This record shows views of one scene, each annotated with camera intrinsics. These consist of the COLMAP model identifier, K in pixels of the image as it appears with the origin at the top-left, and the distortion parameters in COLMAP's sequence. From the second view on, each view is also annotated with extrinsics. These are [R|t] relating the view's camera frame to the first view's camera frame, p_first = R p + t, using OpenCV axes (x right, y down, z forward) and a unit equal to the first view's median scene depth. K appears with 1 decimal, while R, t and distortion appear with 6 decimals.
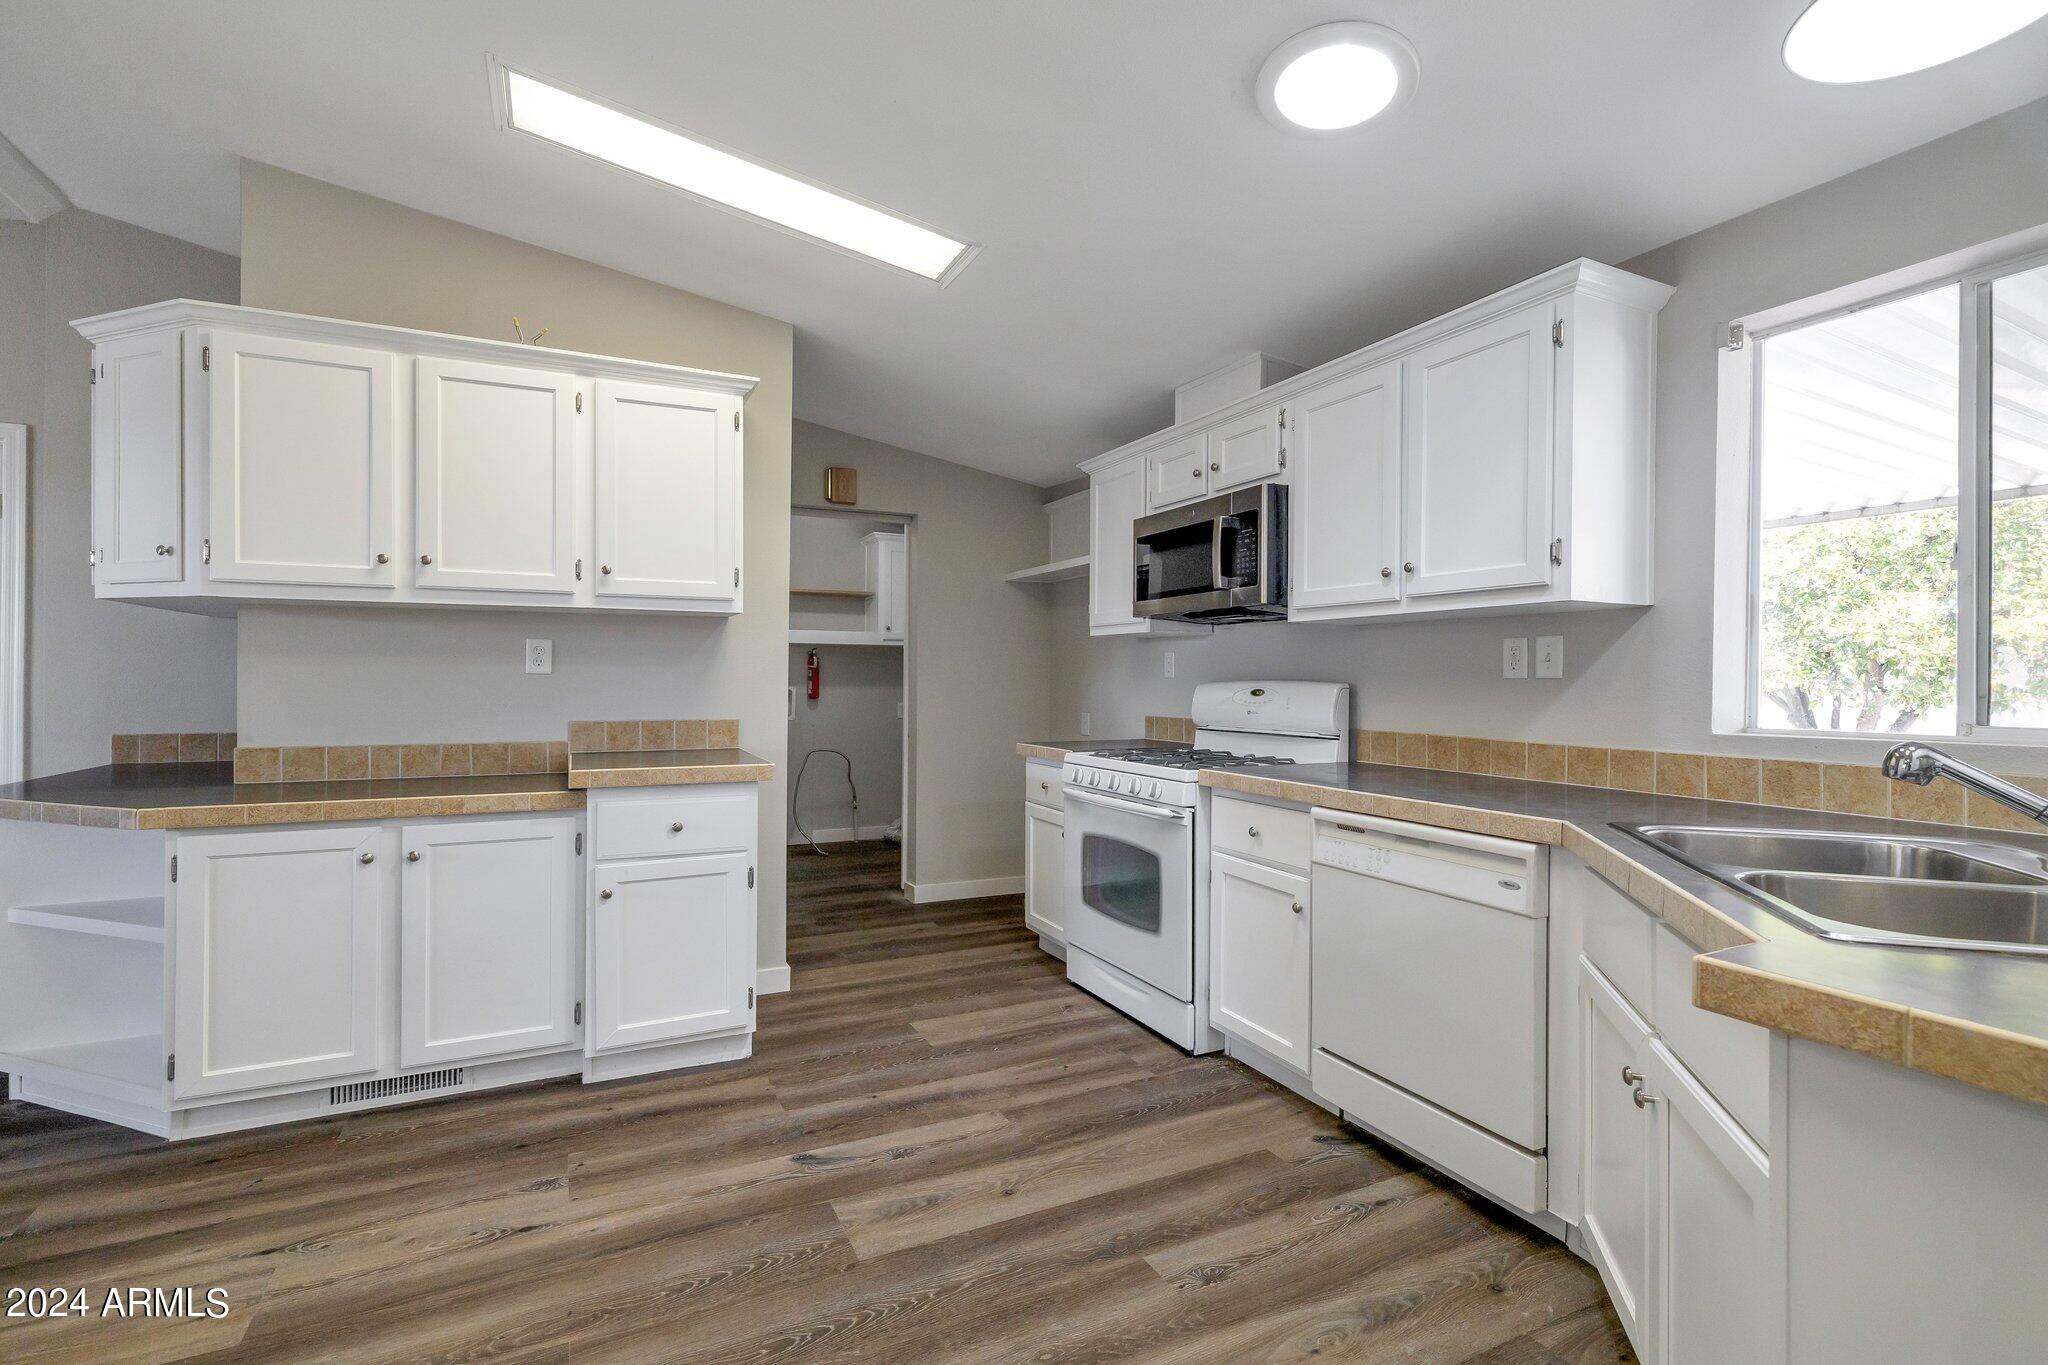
lens RADIAL K [[891.9, 0, 963.5], [0, 891.9, 690.2], [0, 0, 1]] dist [0.001839, -0.000012]
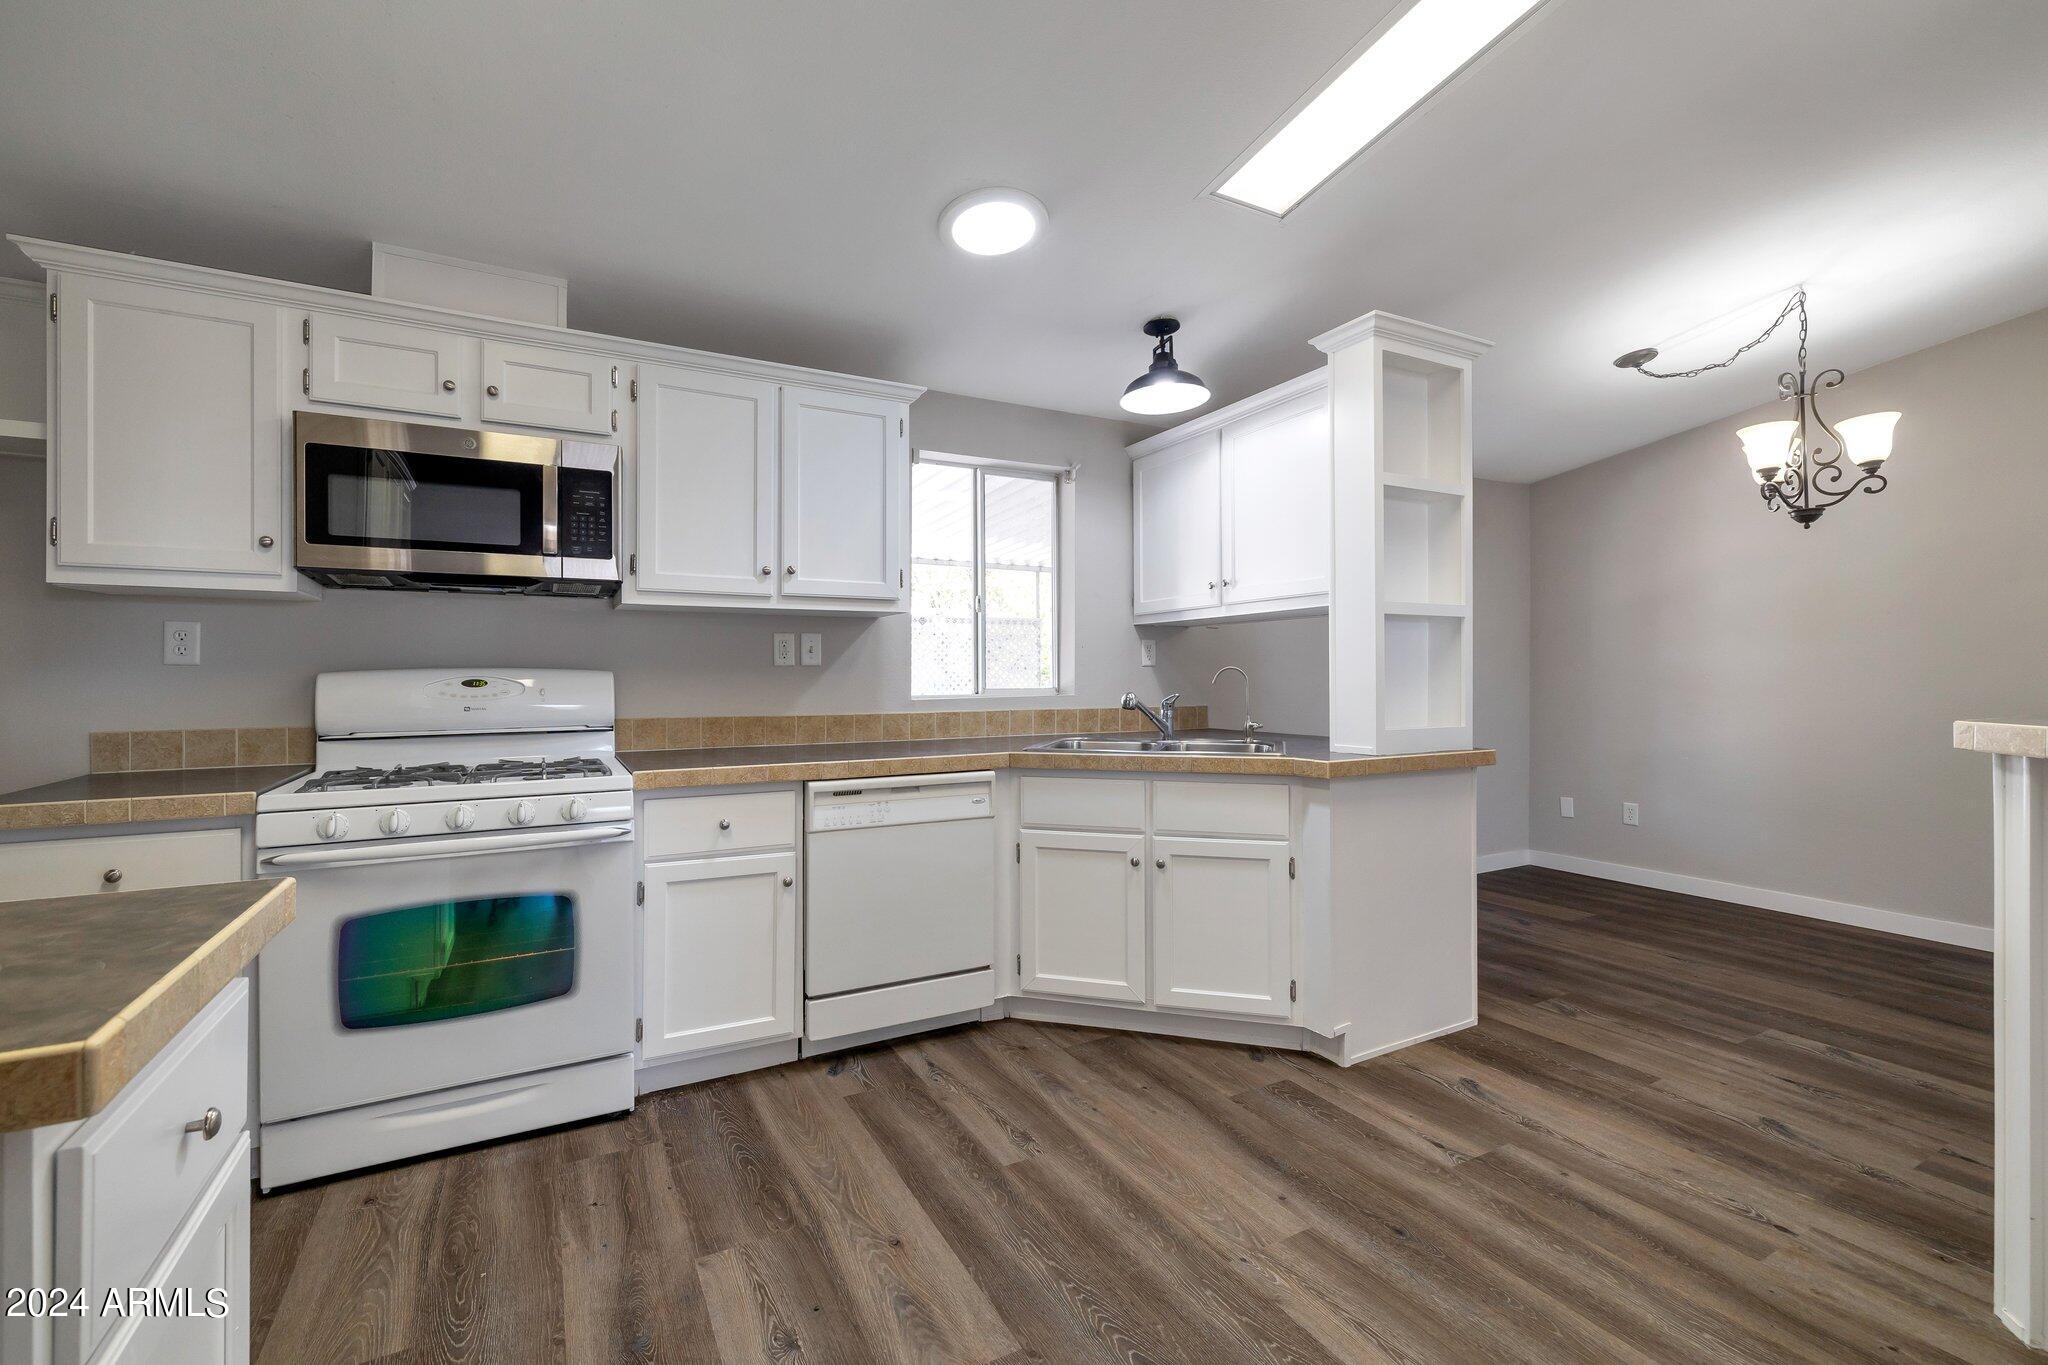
lens RADIAL K [[891.9, 0, 1080.2], [0, 891.9, 683.7], [0, 0, 1]] dist [0.001839, -0.000012]
pose [[-0.105852, -0.018736, 0.994205, -0.637025], [0.012195, 0.999723, 0.020138, -0.008010], [-0.994307, 0.014256, -0.105594, 0.681735]]
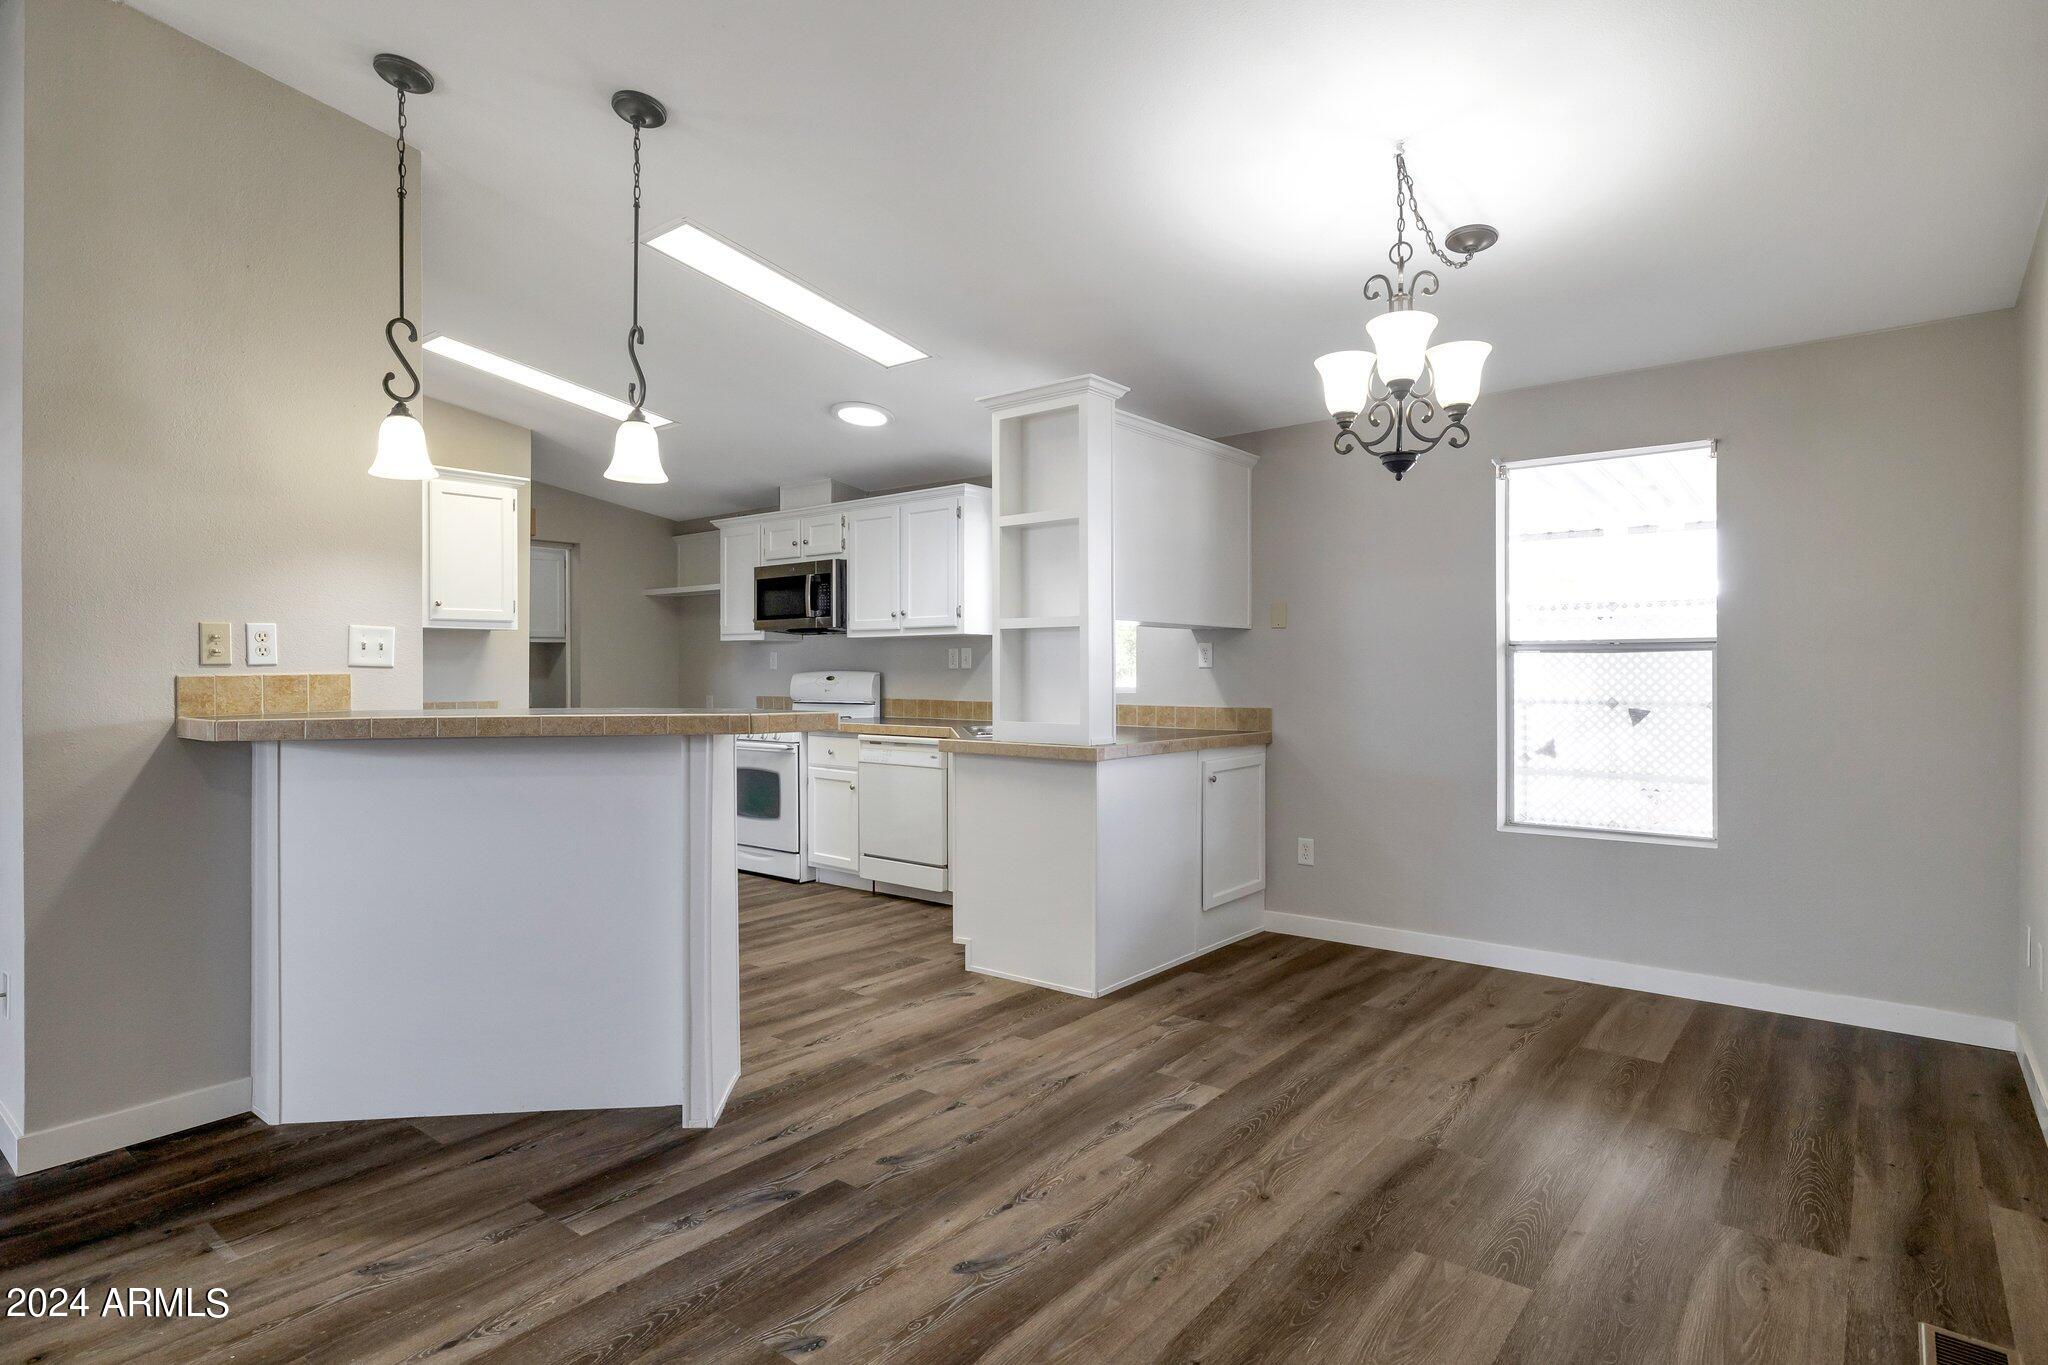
lens RADIAL K [[1113.1, 0, 937.3], [0, 1113.1, 689.5], [0, 0, 1]] dist [-0.010527, 0.002414]
pose [[0.912077, -0.012870, 0.409817, -0.406661], [0.010202, 0.999910, 0.008697, 0.009372], [-0.409892, -0.003751, 0.912127, -1.164889]]
